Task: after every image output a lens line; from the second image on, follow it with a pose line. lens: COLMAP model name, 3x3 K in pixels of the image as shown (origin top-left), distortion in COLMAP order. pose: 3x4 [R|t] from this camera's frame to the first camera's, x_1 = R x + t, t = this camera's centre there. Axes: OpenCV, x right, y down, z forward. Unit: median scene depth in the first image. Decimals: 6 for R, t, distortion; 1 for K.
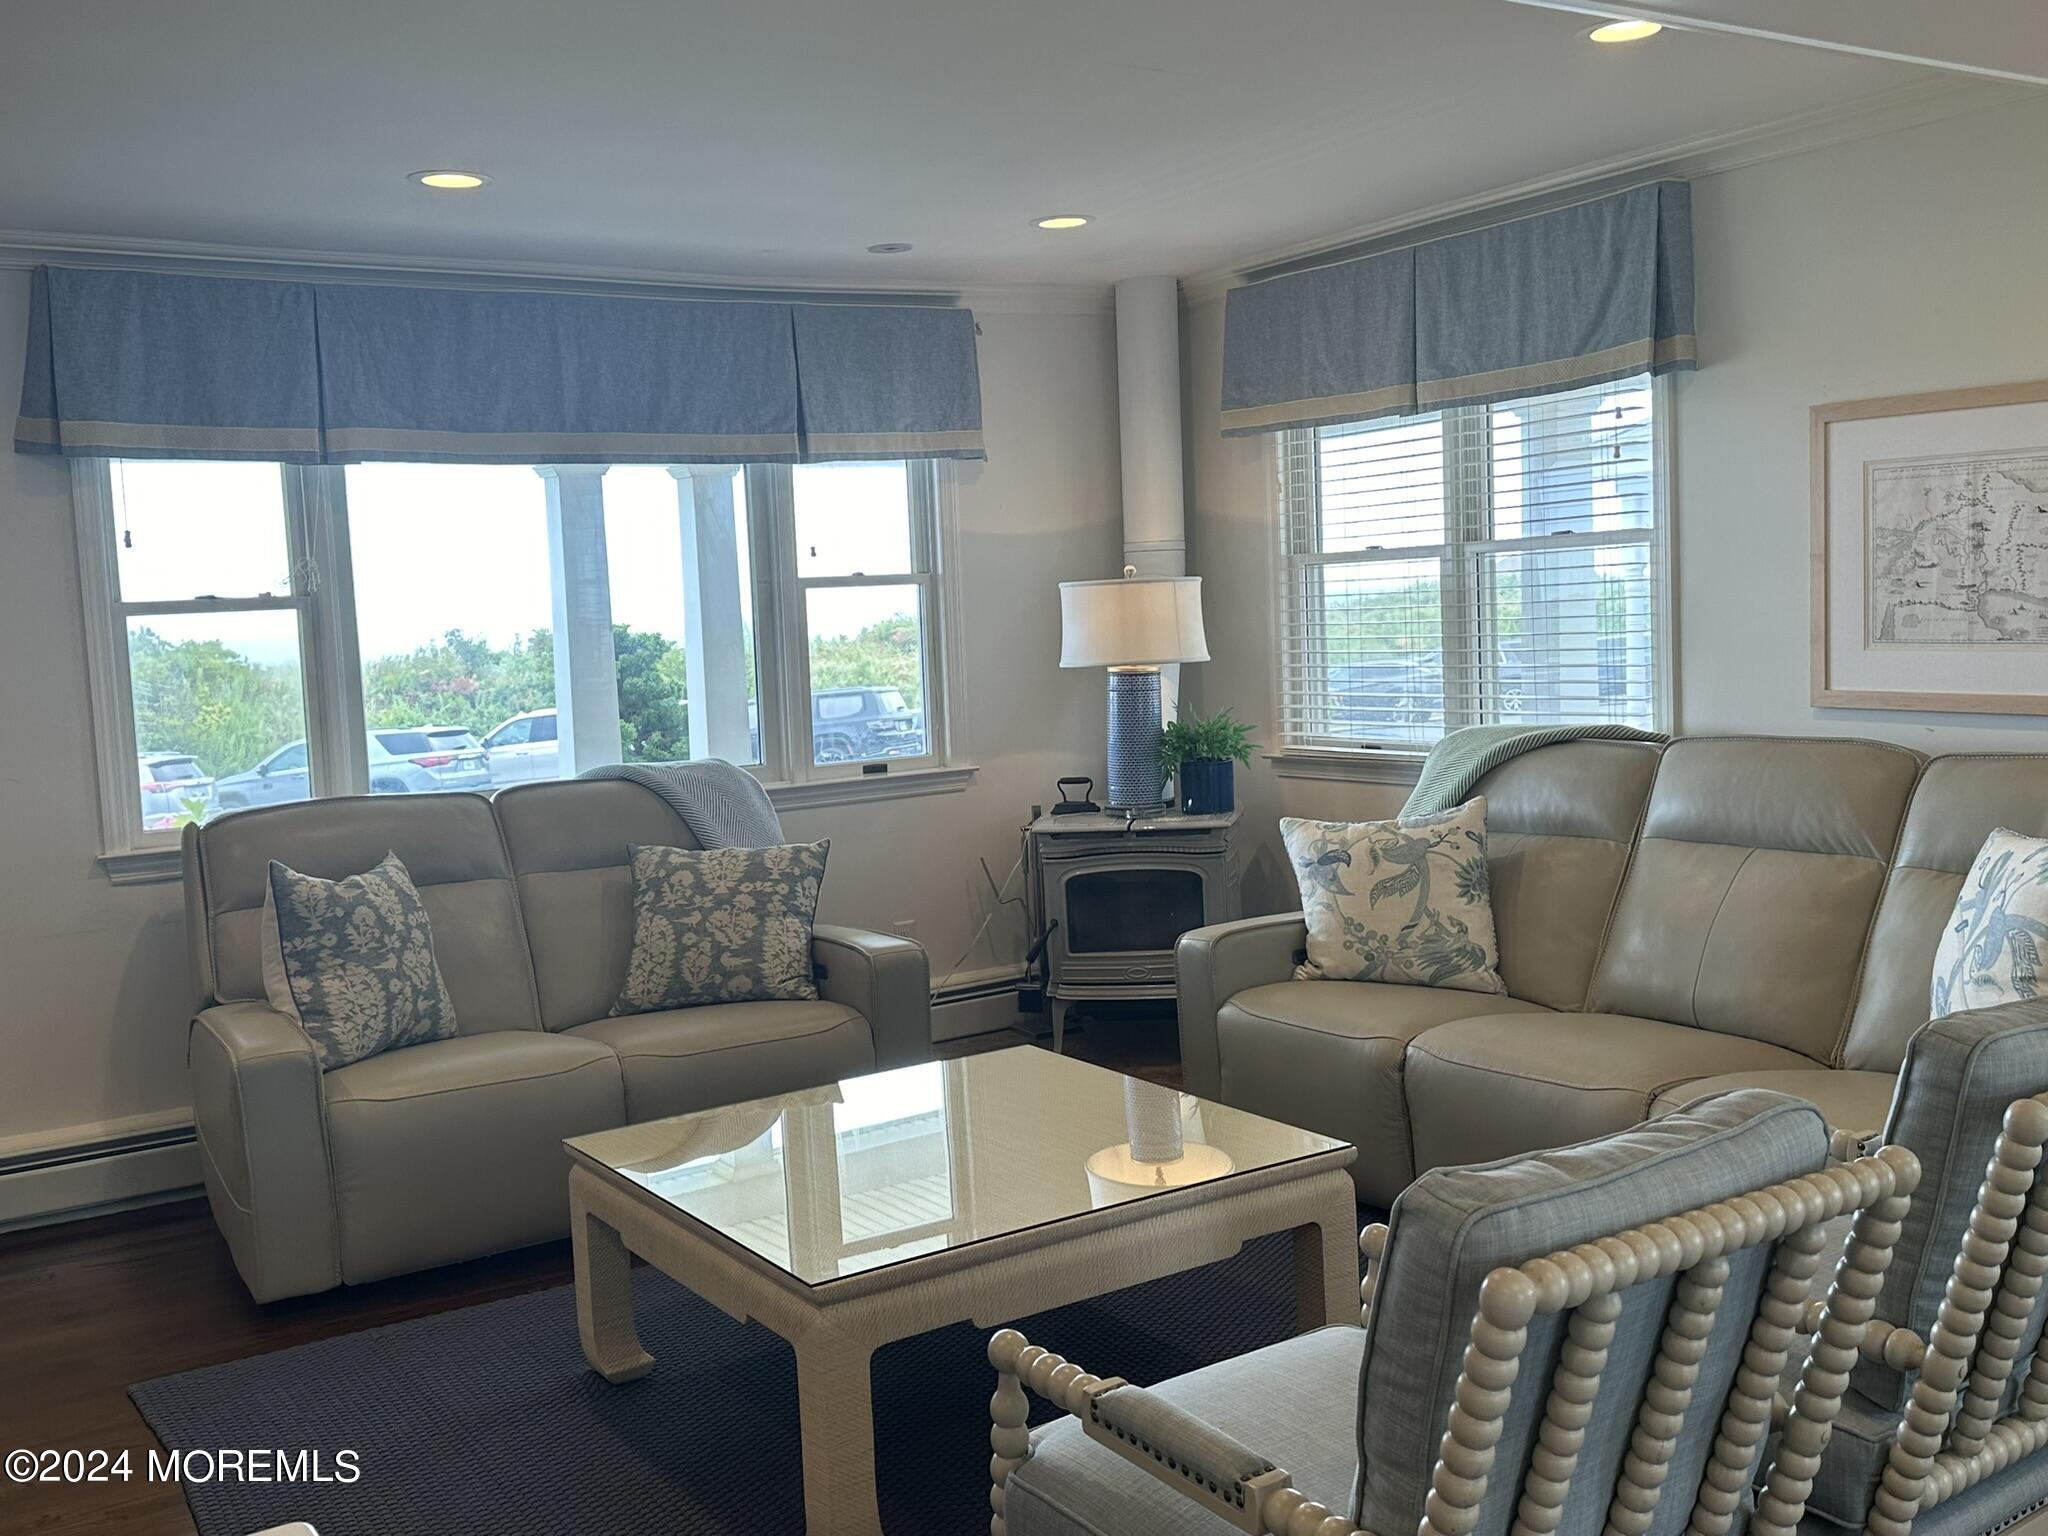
lens RADIAL K [[1777.8, 0, 1024.0], [0, 1777.8, 768.0], [0, 0, 1]] dist [-0.017561, -0.009199]
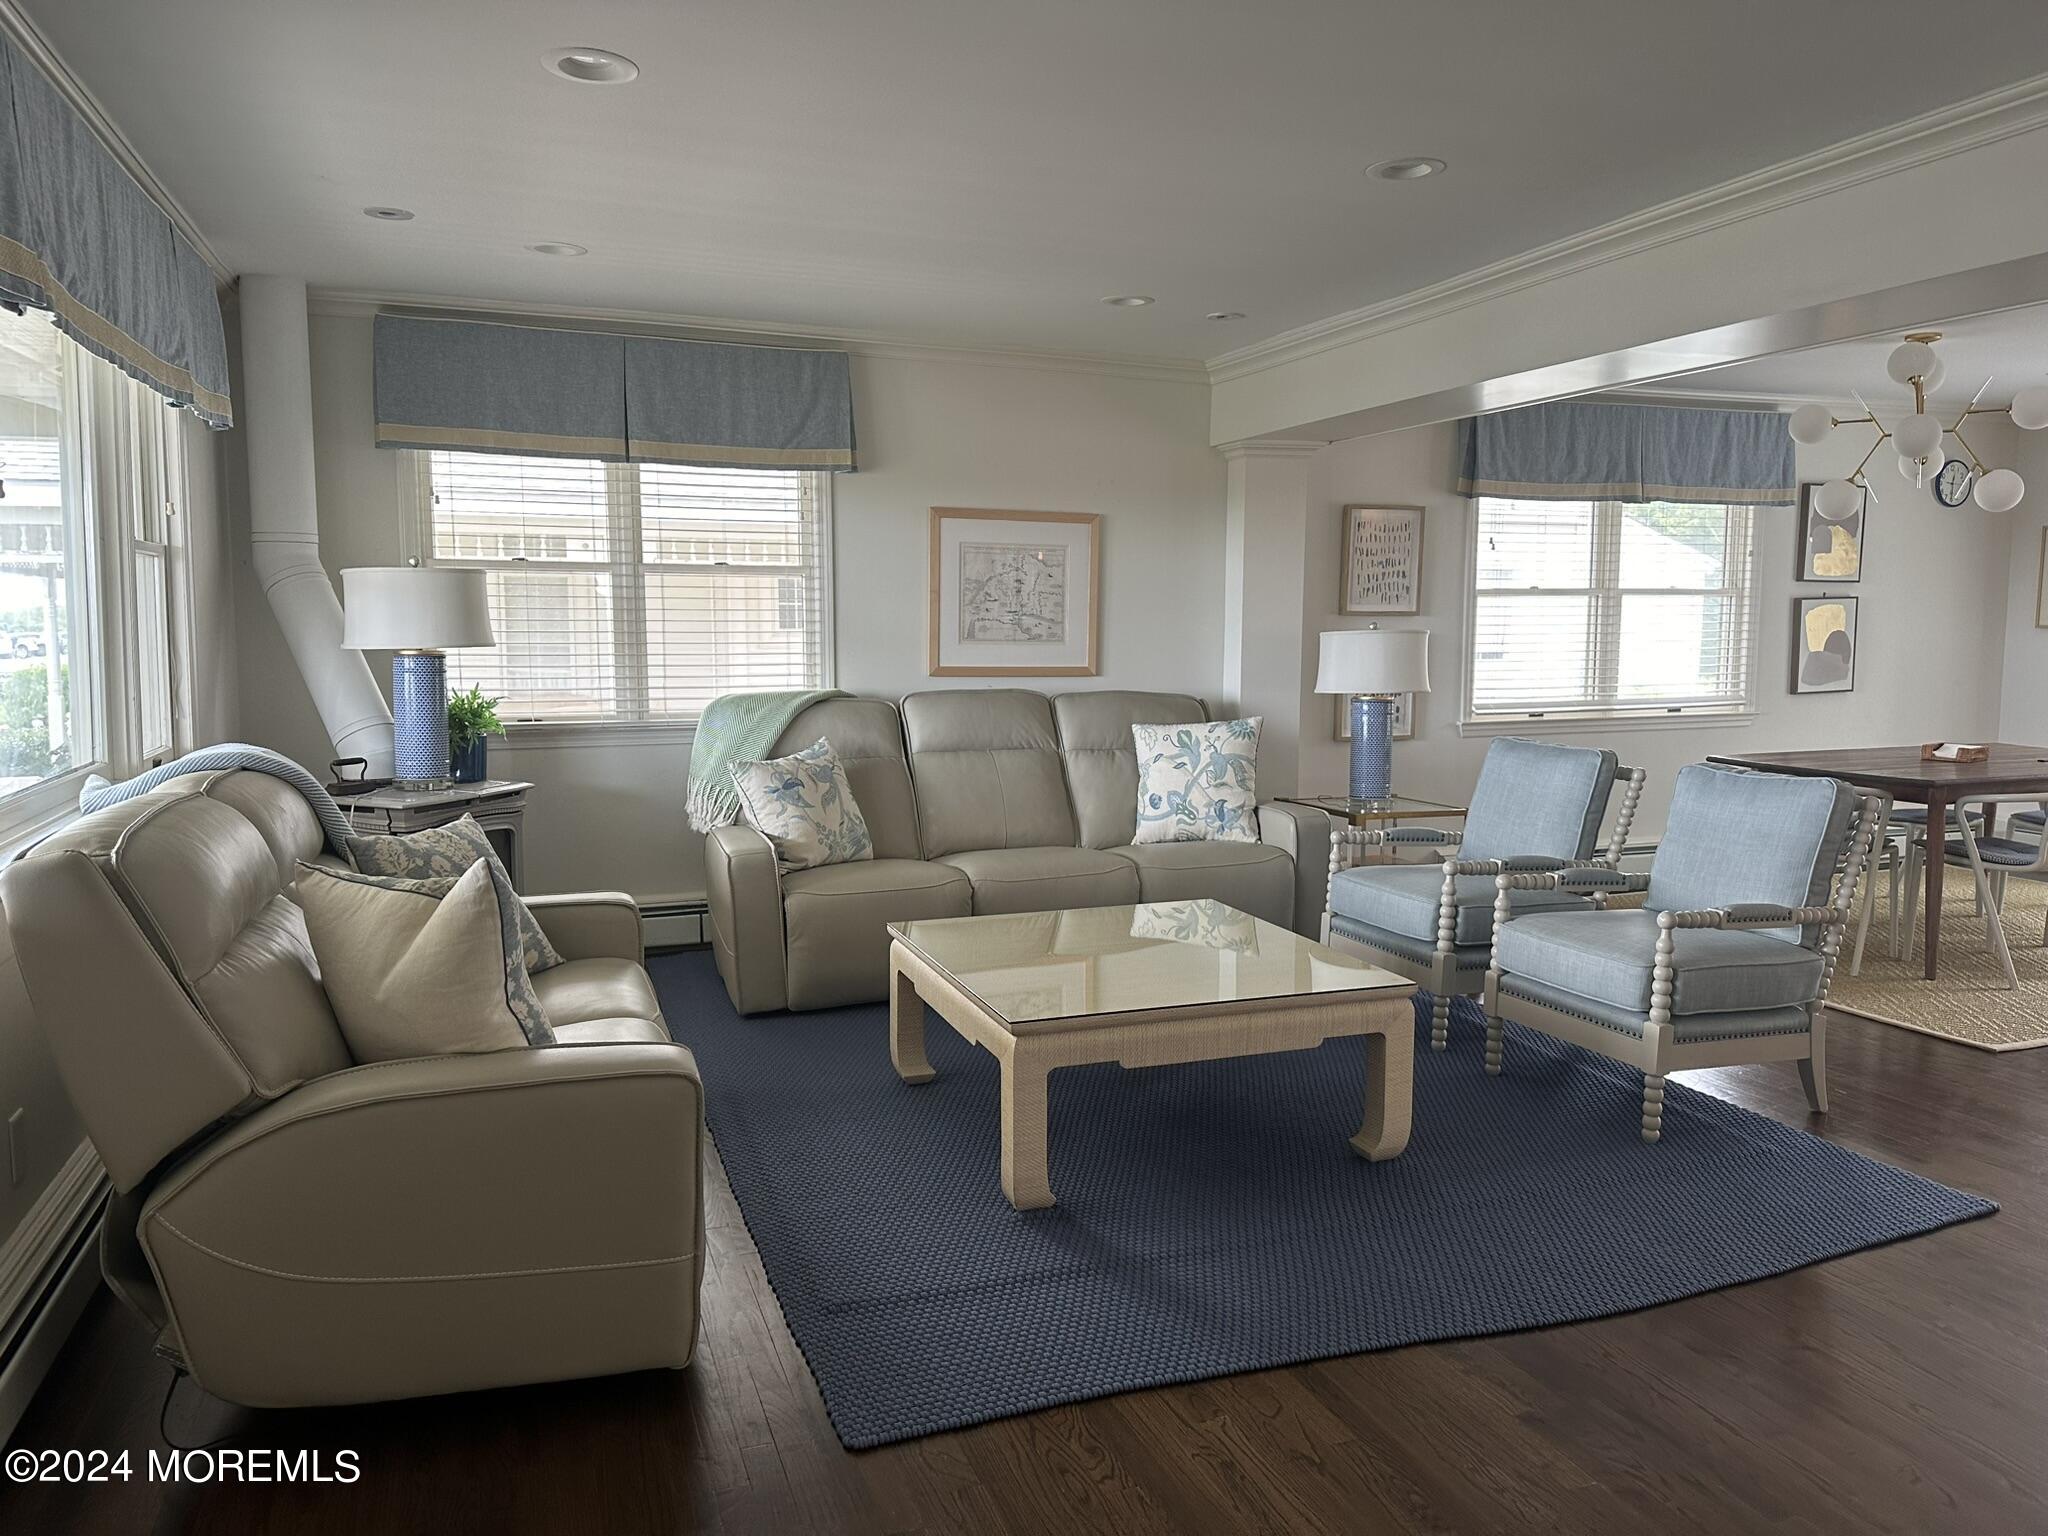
lens RADIAL K [[1407.5, 0, 1024.0], [0, 1407.5, 768.0], [0, 0, 1]] dist [0.030207, -0.000351]
pose [[0.241963, -0.064683, 0.968127, -0.613581], [0.065974, 0.996563, 0.050094, -0.004775], [-0.968040, 0.051750, 0.245399, 0.382440]]
